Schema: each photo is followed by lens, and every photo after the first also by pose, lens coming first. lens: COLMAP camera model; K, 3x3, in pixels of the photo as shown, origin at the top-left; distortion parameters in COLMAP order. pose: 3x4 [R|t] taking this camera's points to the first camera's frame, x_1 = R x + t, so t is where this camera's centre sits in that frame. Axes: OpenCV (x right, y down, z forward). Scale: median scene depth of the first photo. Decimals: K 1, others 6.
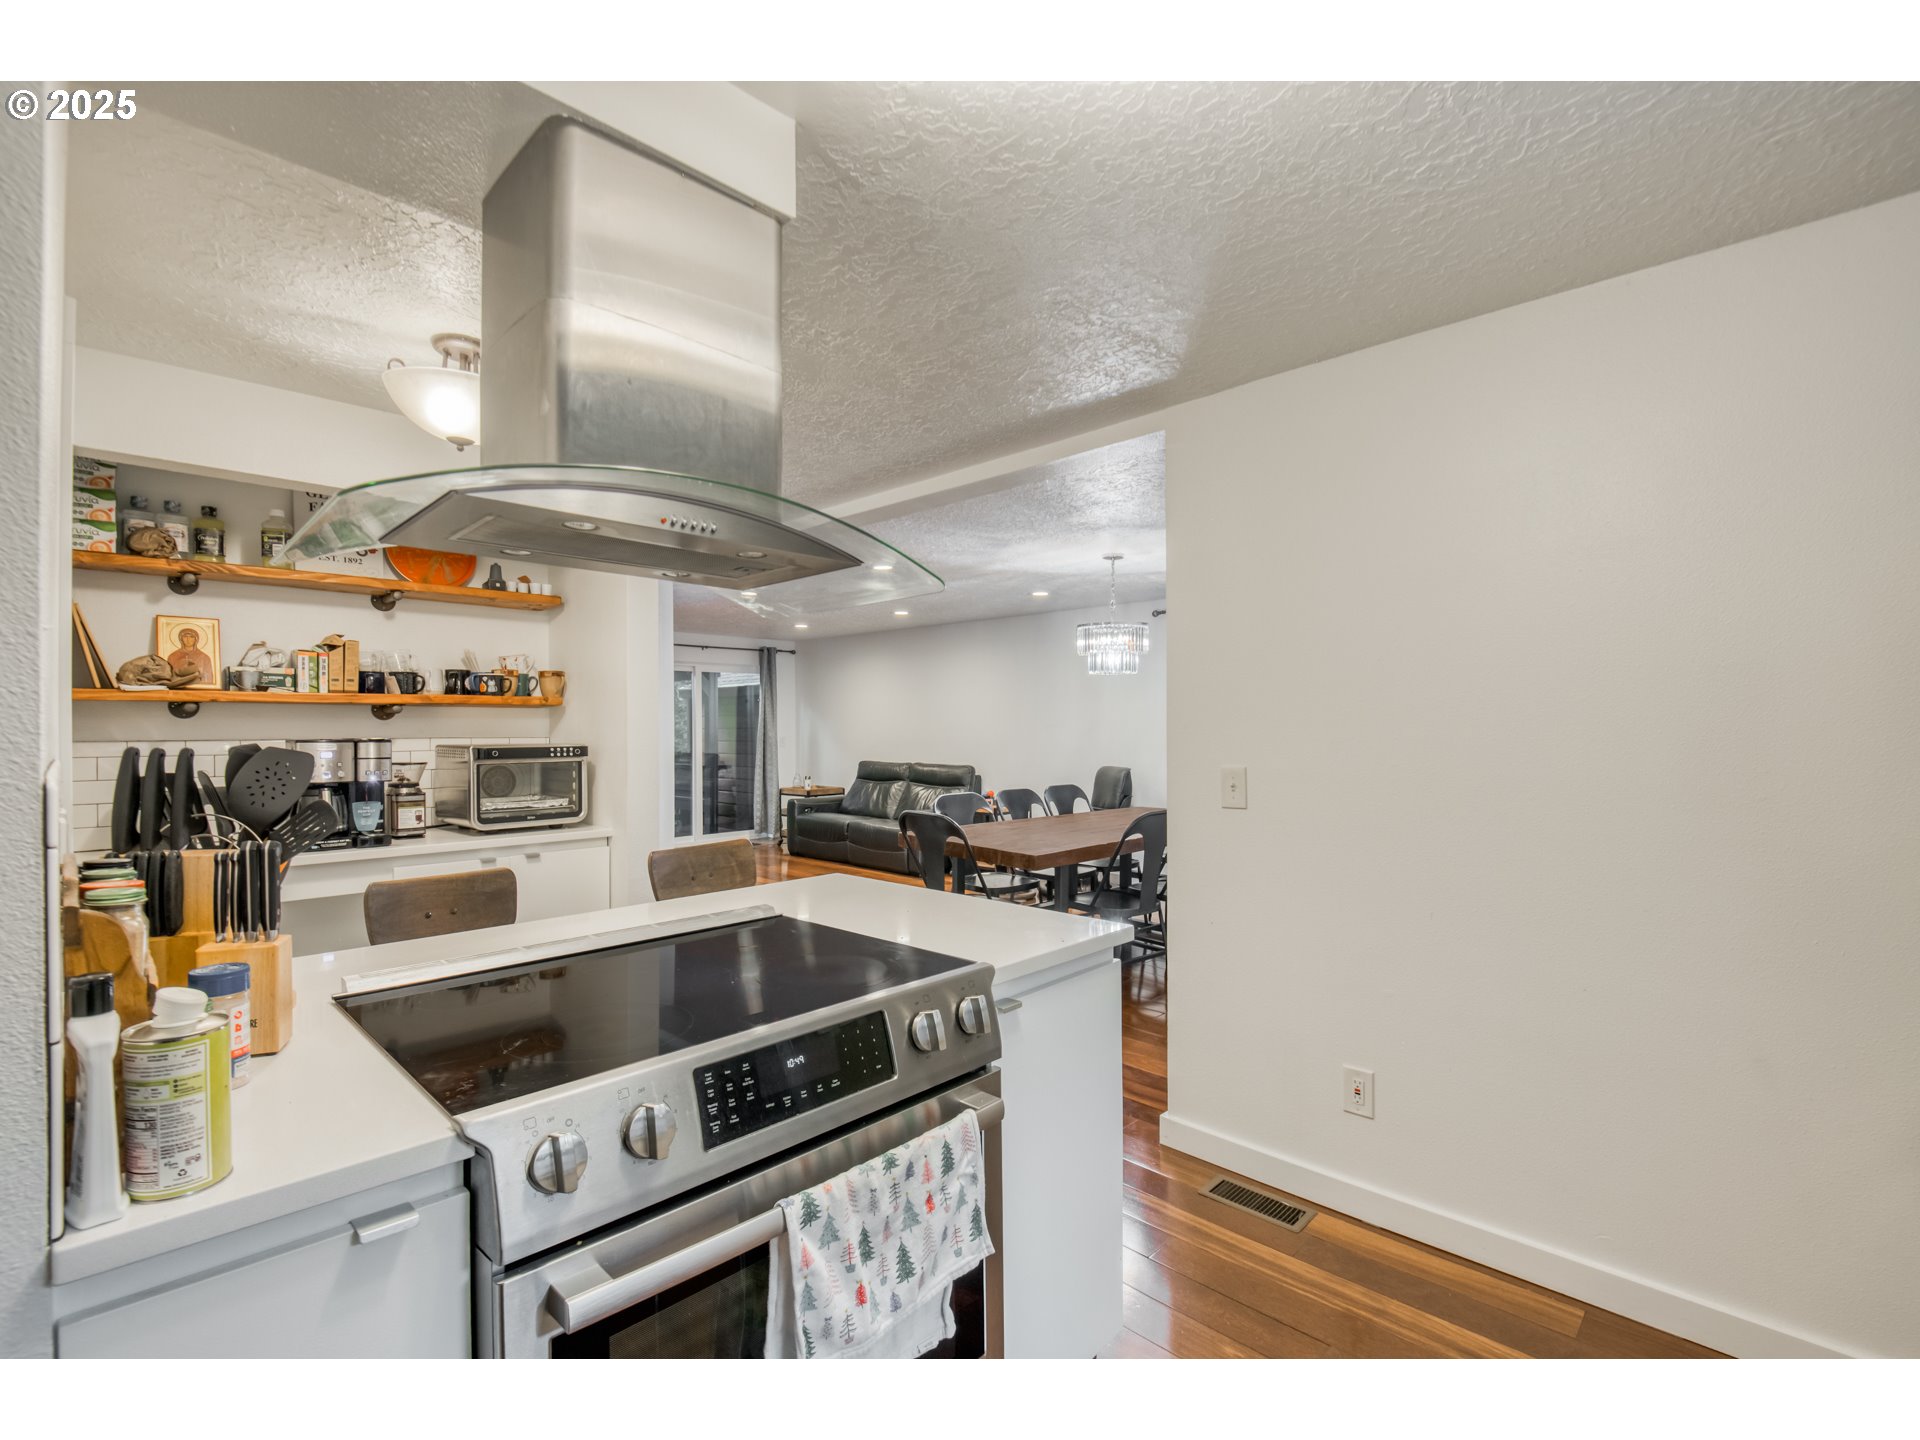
lens RADIAL K [[872.8, 0, 967.7], [0, 872.8, 729.6], [0, 0, 1]] dist [-0.005121, -0.001186]
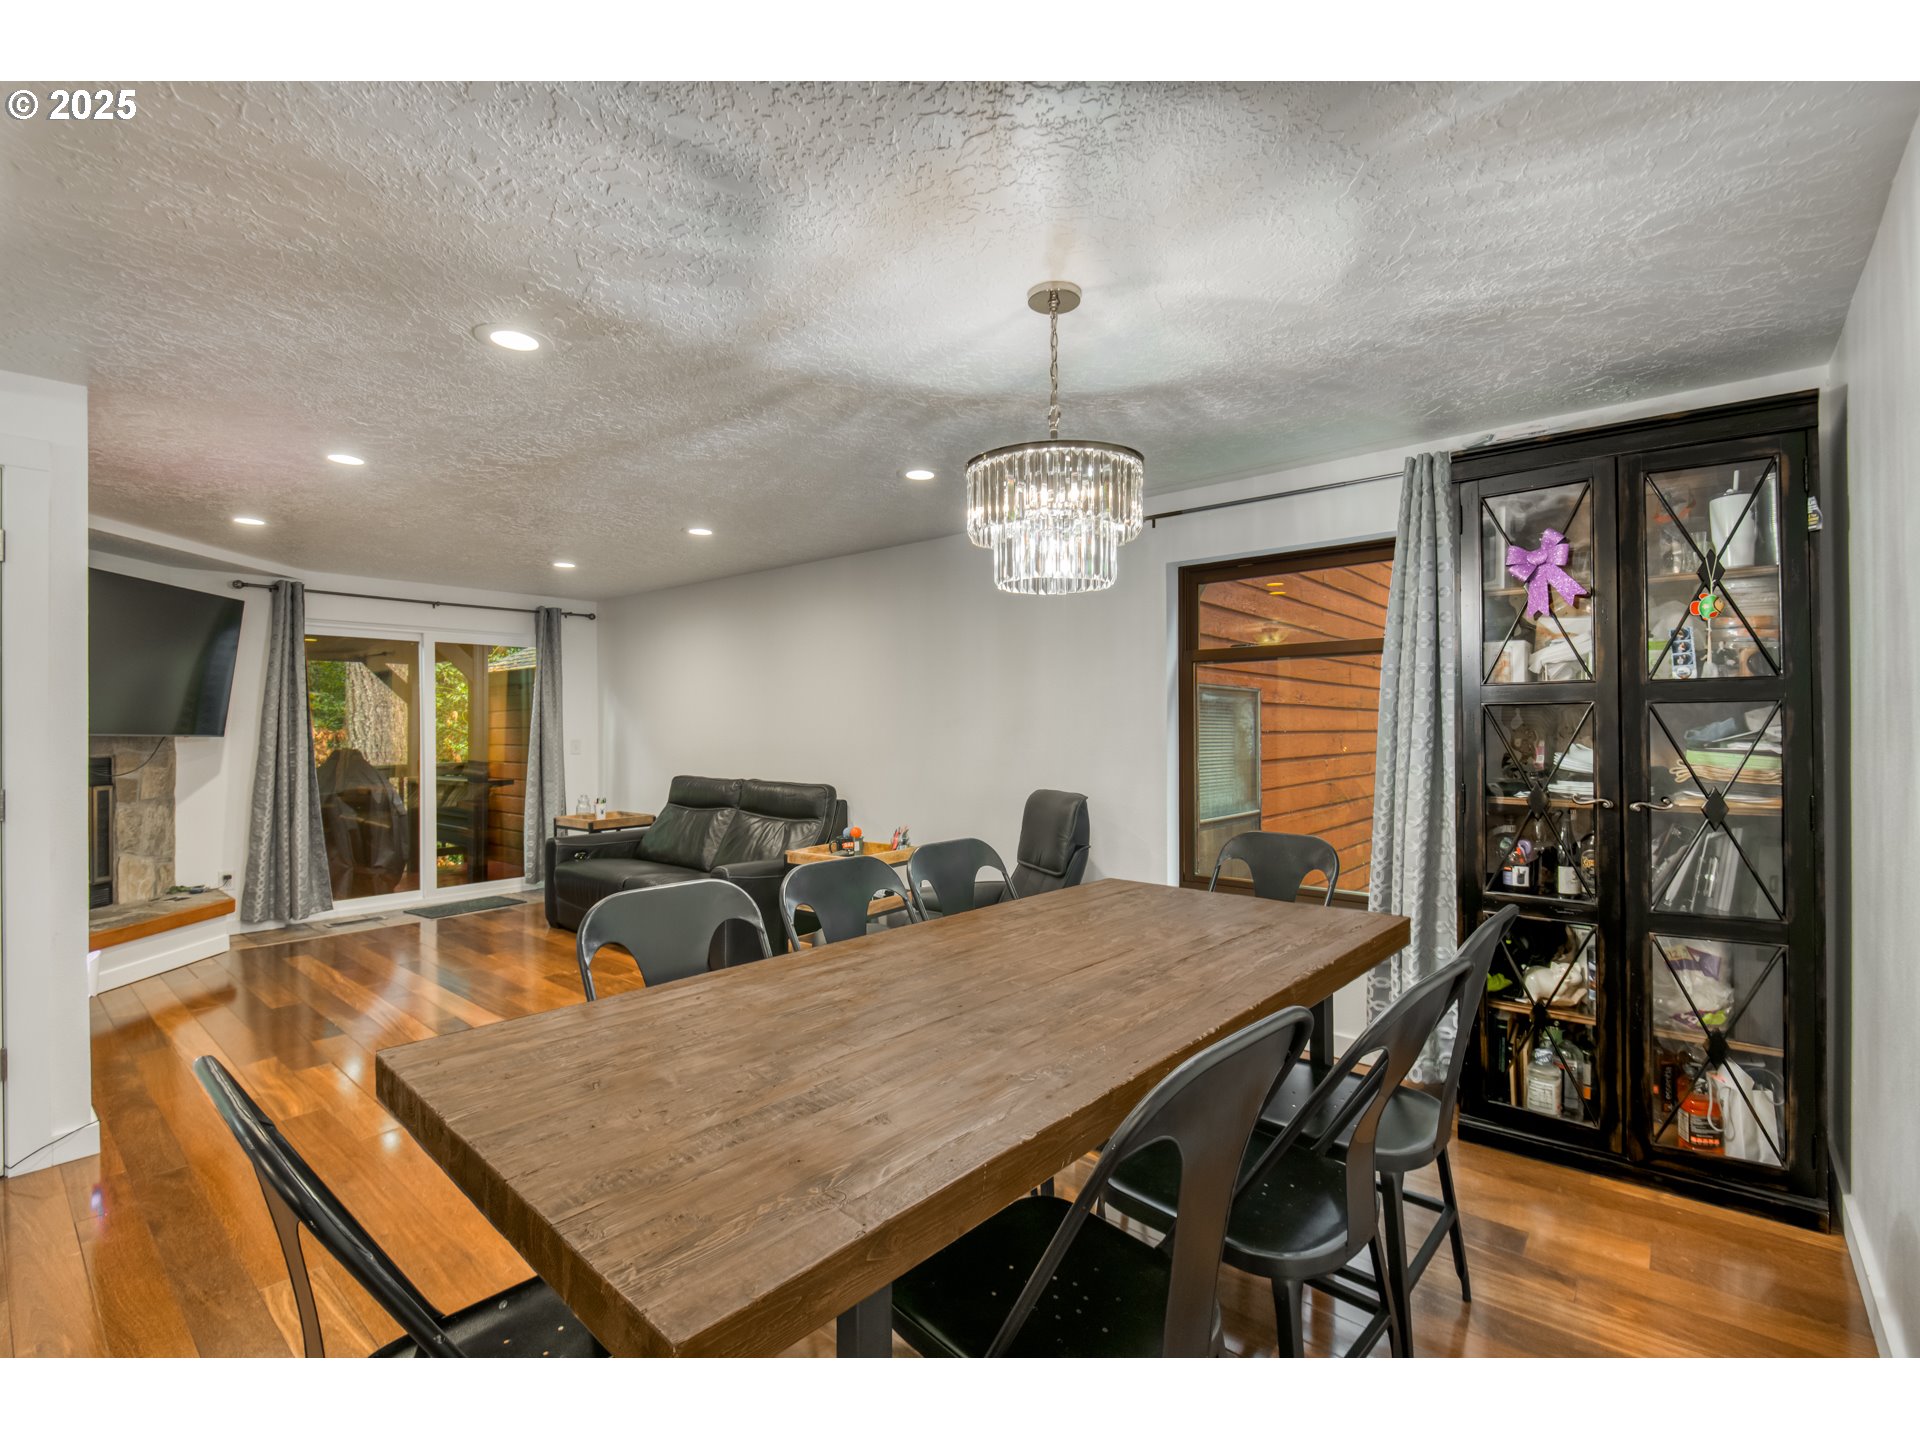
lens RADIAL K [[872.8, 0, 966.0], [0, 872.8, 722.9], [0, 0, 1]] dist [-0.005121, -0.001186]
pose [[0.997854, -0.002620, 0.065426, 0.061060], [0.003143, 0.999964, -0.007891, 0.001836], [-0.065403, 0.008080, 0.997826, 0.370994]]
